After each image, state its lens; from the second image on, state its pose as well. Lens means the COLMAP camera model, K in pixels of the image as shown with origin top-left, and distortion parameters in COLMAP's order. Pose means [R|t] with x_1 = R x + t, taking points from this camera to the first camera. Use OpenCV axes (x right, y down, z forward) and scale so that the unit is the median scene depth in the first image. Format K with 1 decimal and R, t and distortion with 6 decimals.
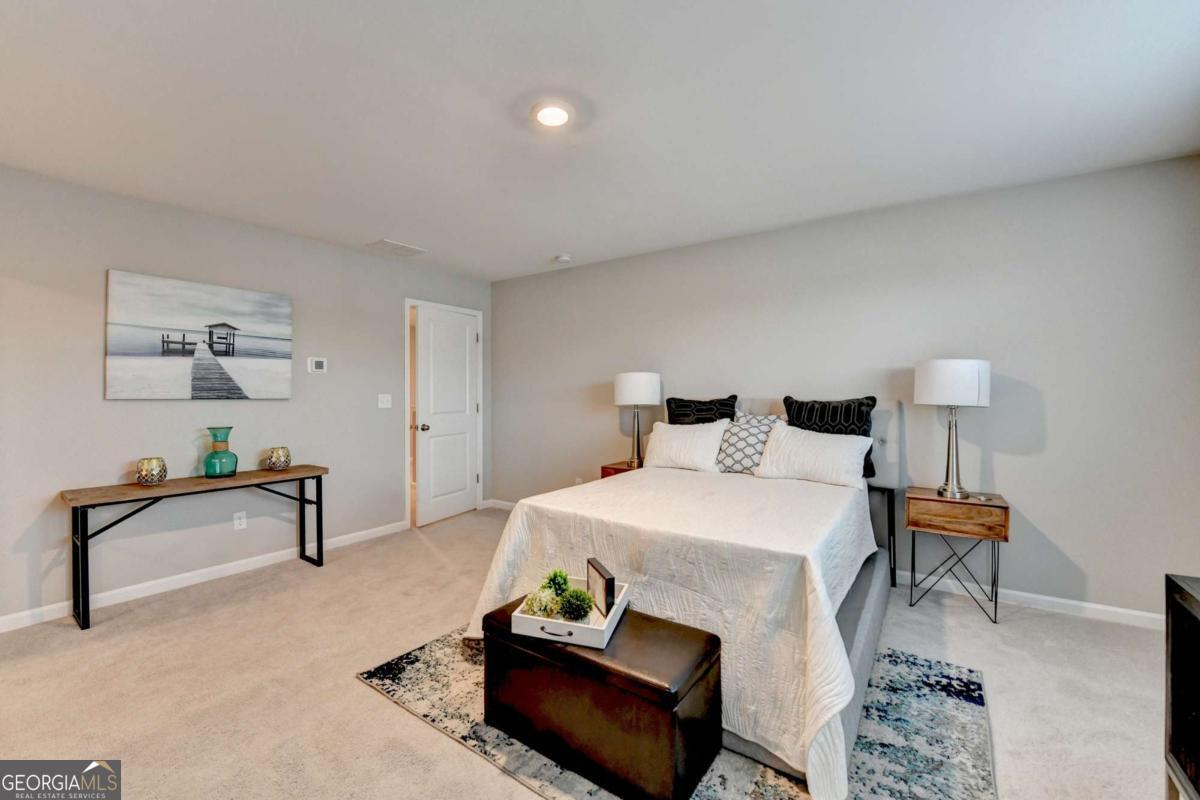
lens RADIAL K [[496.7, 0, 594.1], [0, 496.7, 399.2], [0, 0, 1]] dist [-0.017022, -0.000444]
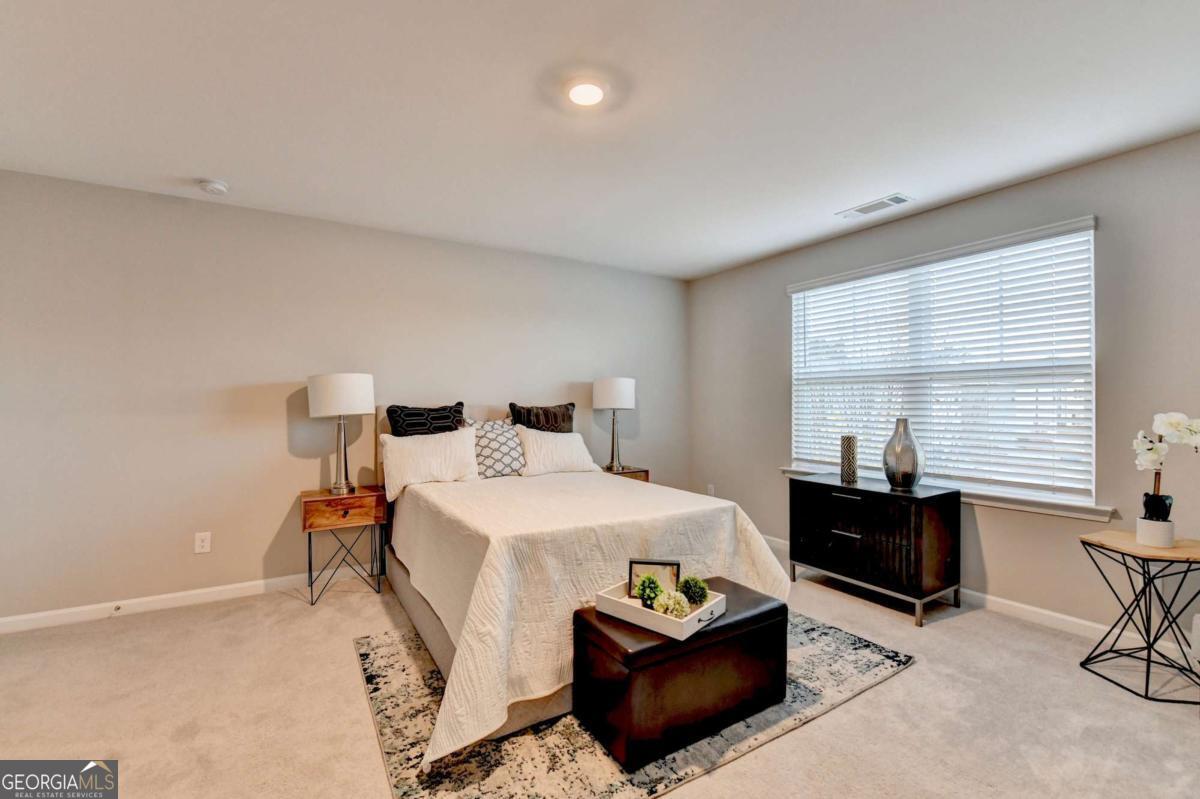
lens RADIAL K [[487.6, 0, 611.4], [0, 487.6, 410.5], [0, 0, 1]] dist [-0.023219, -0.000097]
pose [[0.386392, -0.012345, 0.922252, -0.601376], [0.011333, 0.999898, 0.008636, 0.004234], [-0.922265, 0.007115, 0.386493, 0.415336]]
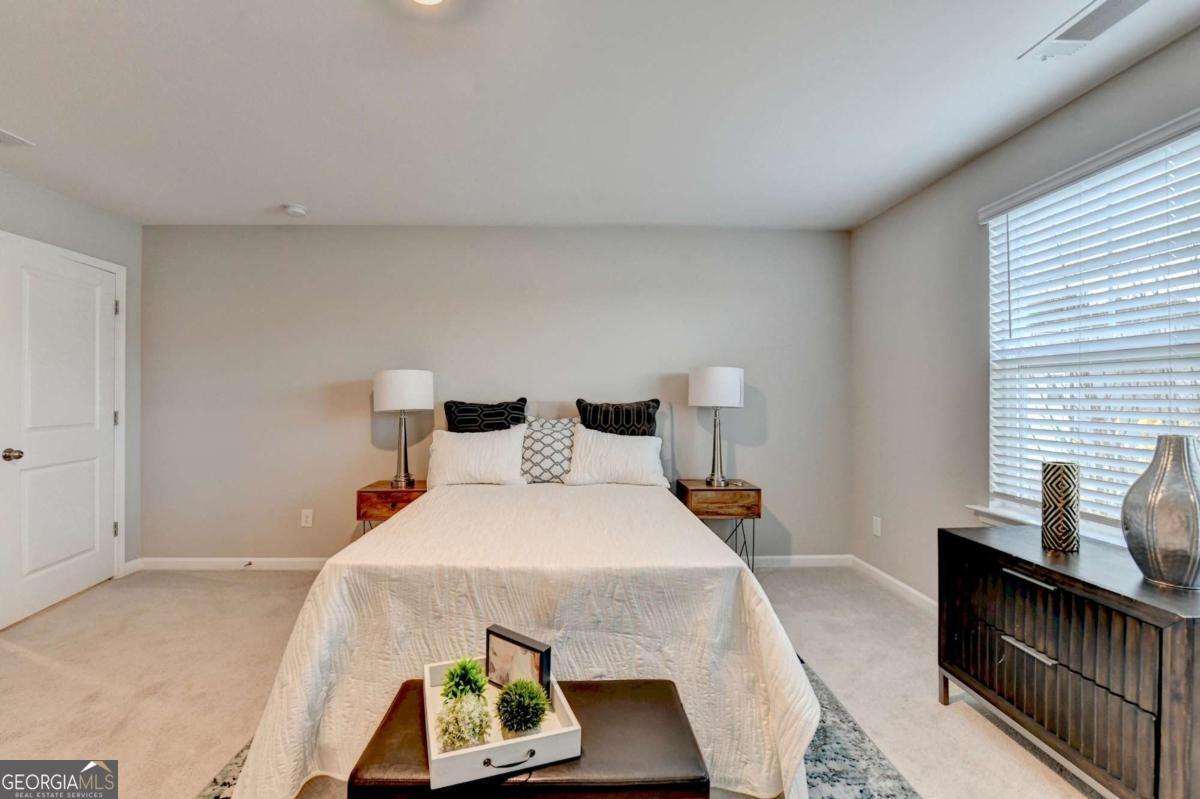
lens RADIAL K [[496.7, 0, 594.1], [0, 496.7, 398.7], [0, 0, 1]] dist [-0.017022, -0.000444]
pose [[0.800071, 0.001071, 0.599904, -0.200073], [0.004413, 0.999961, -0.007670, 0.000939], [-0.599889, 0.008784, 0.800035, 0.219839]]
